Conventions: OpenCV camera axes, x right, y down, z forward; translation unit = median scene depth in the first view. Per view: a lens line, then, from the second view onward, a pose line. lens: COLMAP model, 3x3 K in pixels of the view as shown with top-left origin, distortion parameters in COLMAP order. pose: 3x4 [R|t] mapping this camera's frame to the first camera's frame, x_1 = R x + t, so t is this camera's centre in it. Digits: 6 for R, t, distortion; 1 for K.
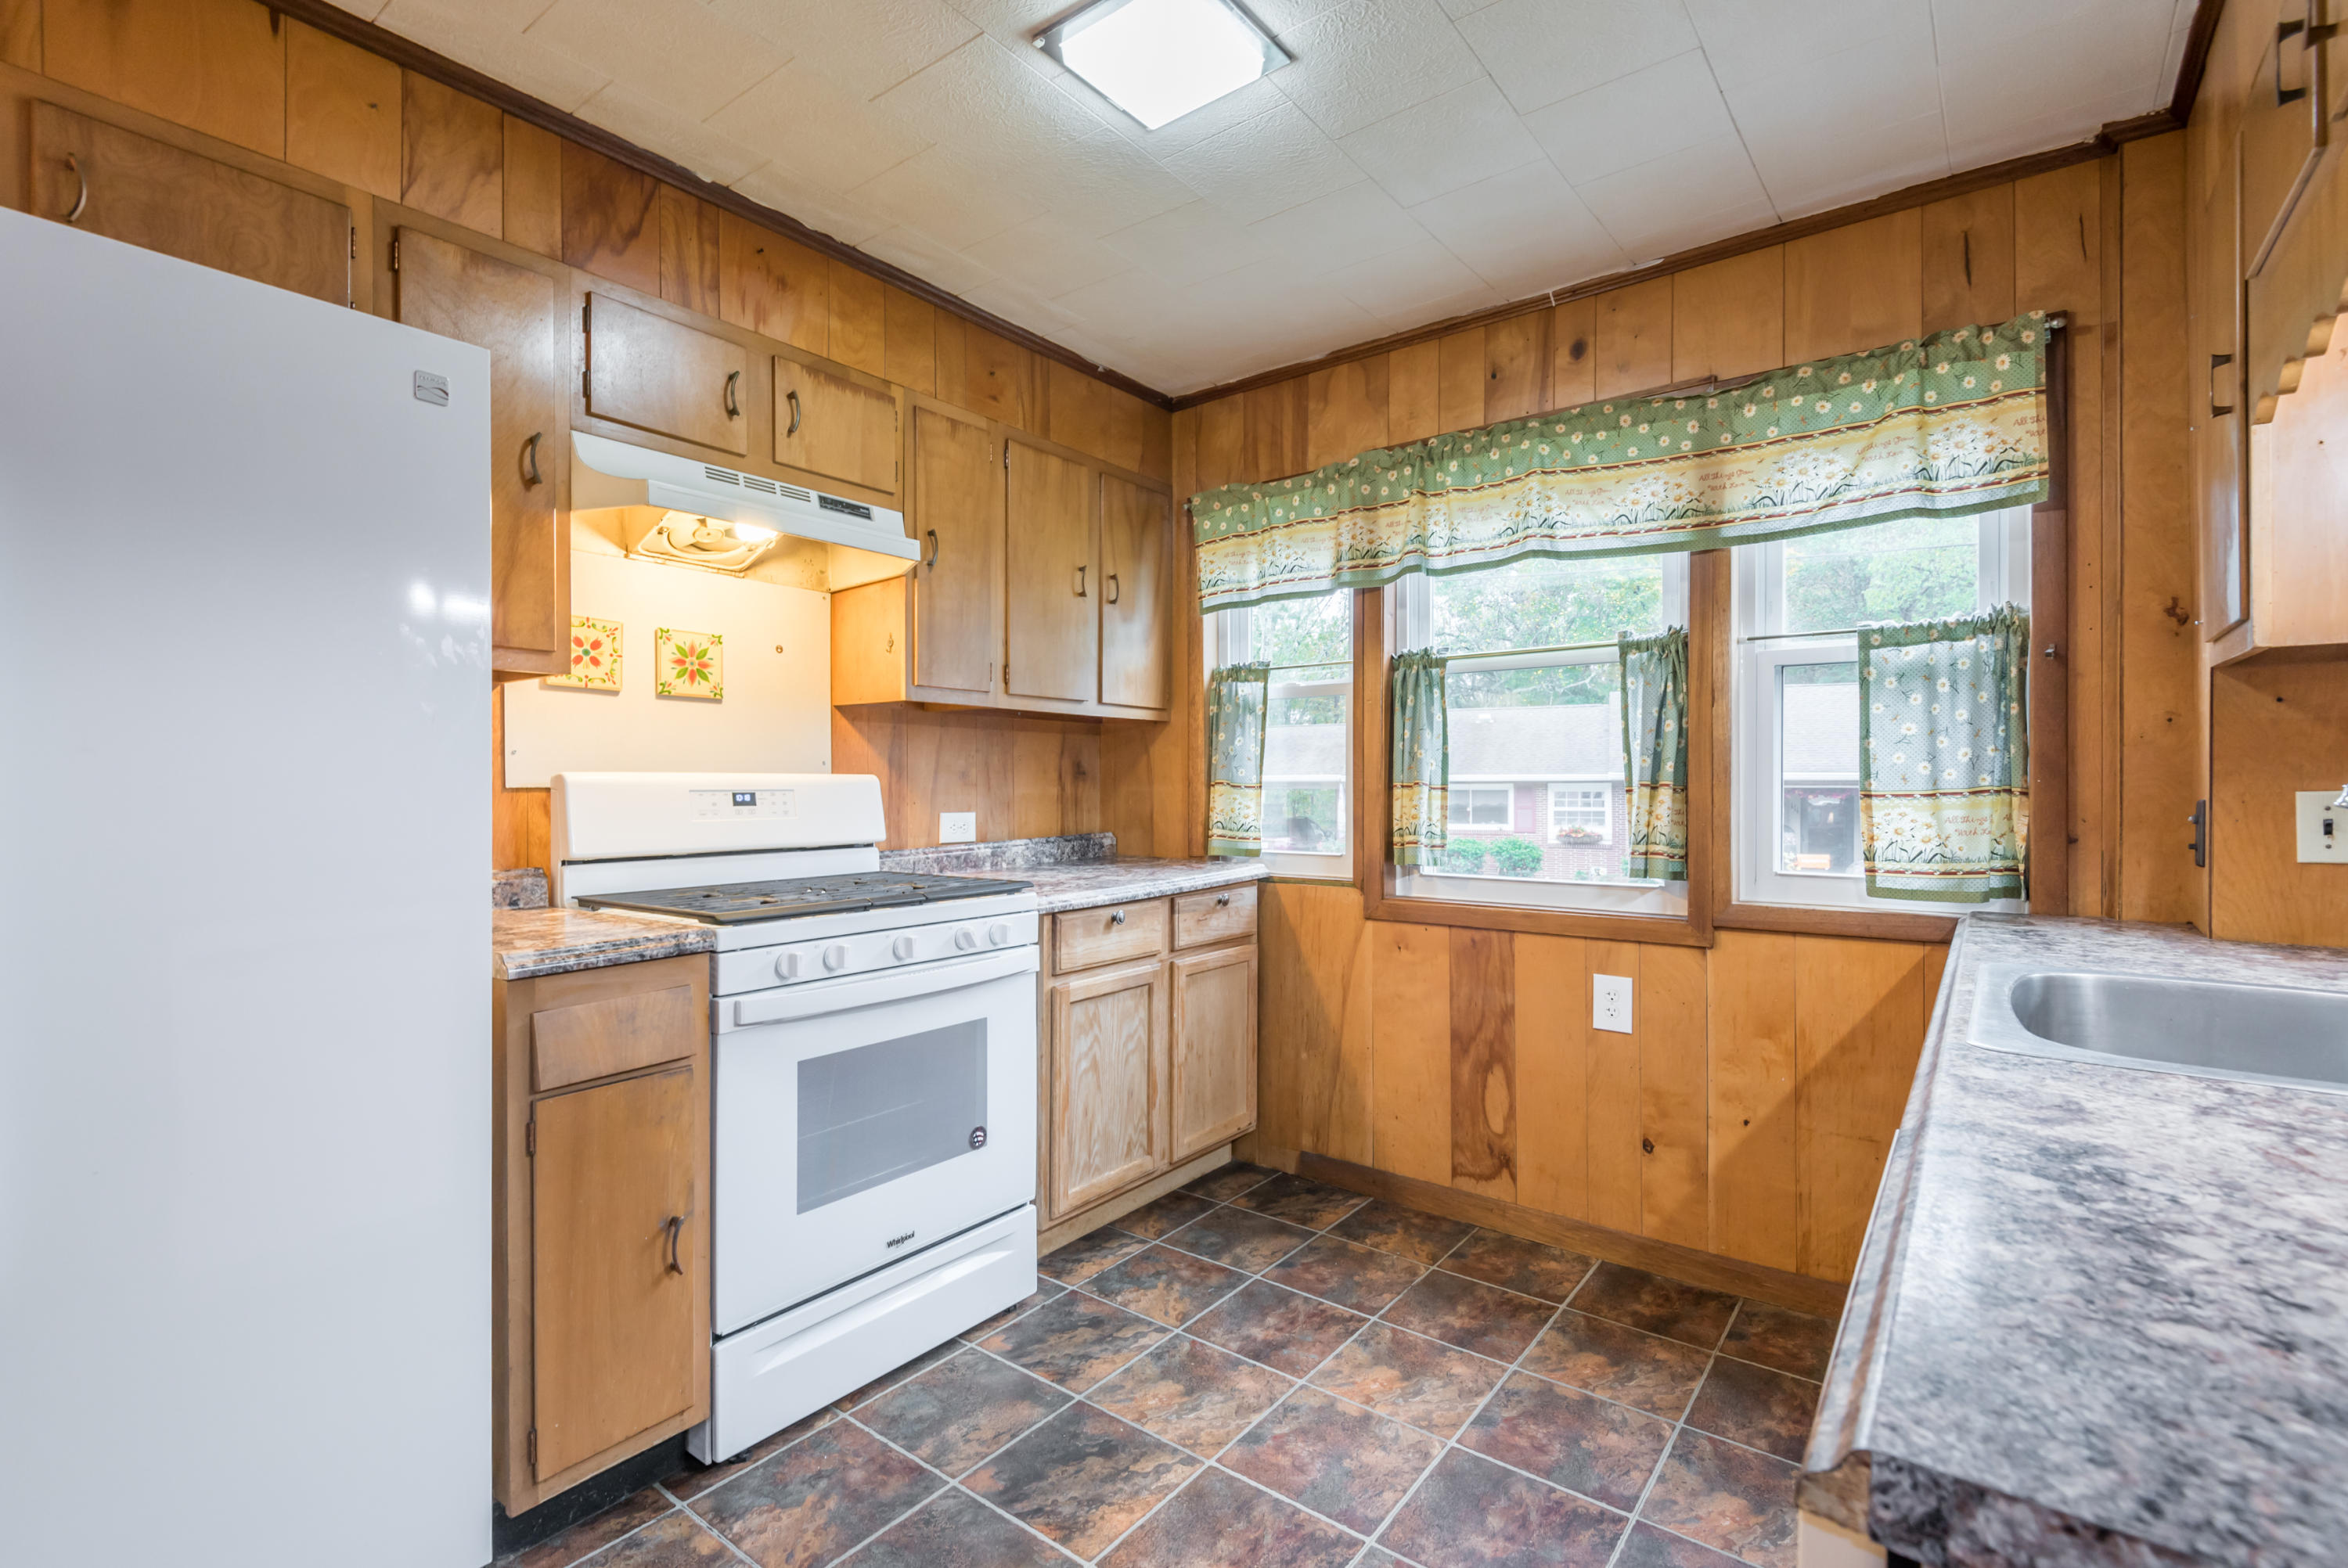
lens RADIAL K [[1067.0, 0, 1174.6], [0, 1067.0, 783.8], [0, 0, 1]] dist [0.029082, -0.016732]
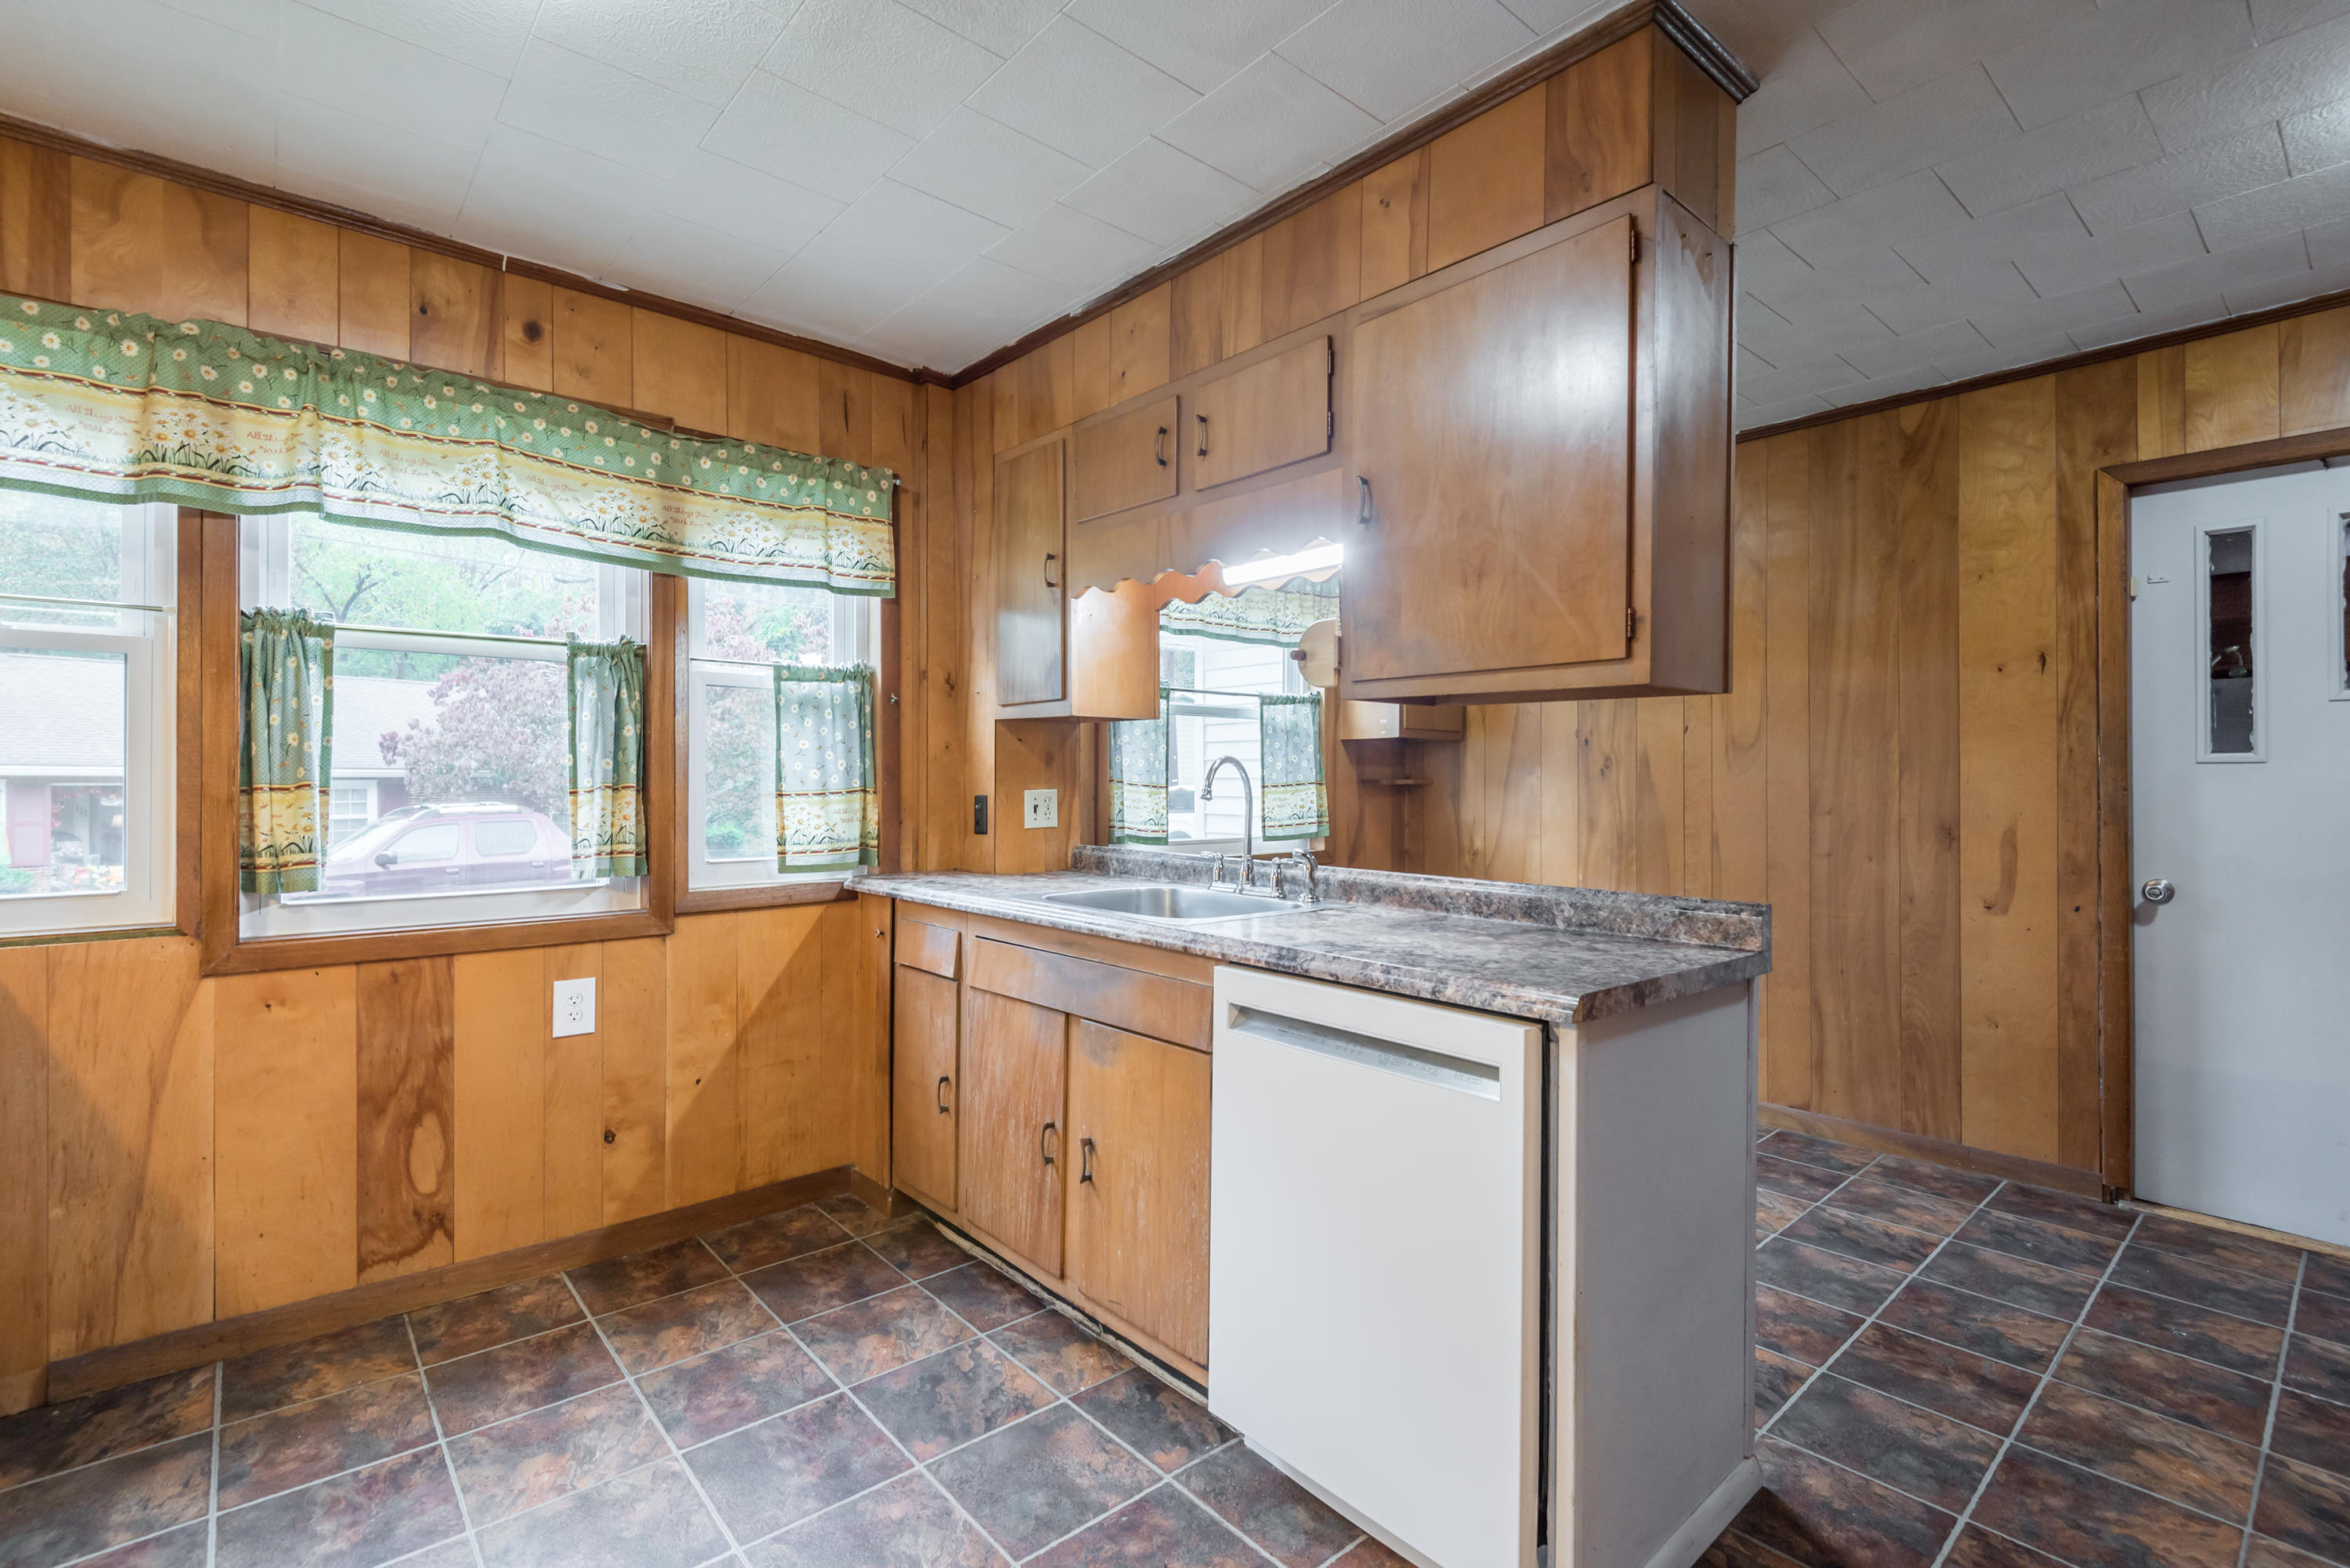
lens RADIAL K [[1068.0, 0, 1174.3], [0, 1068.0, 774.2], [0, 0, 1]] dist [0.029082, -0.016732]
pose [[0.189106, 0.007979, 0.981924, -0.464338], [-0.002069, 0.999968, -0.007727, -0.004283], [-0.981954, -0.000570, 0.189117, 0.265546]]
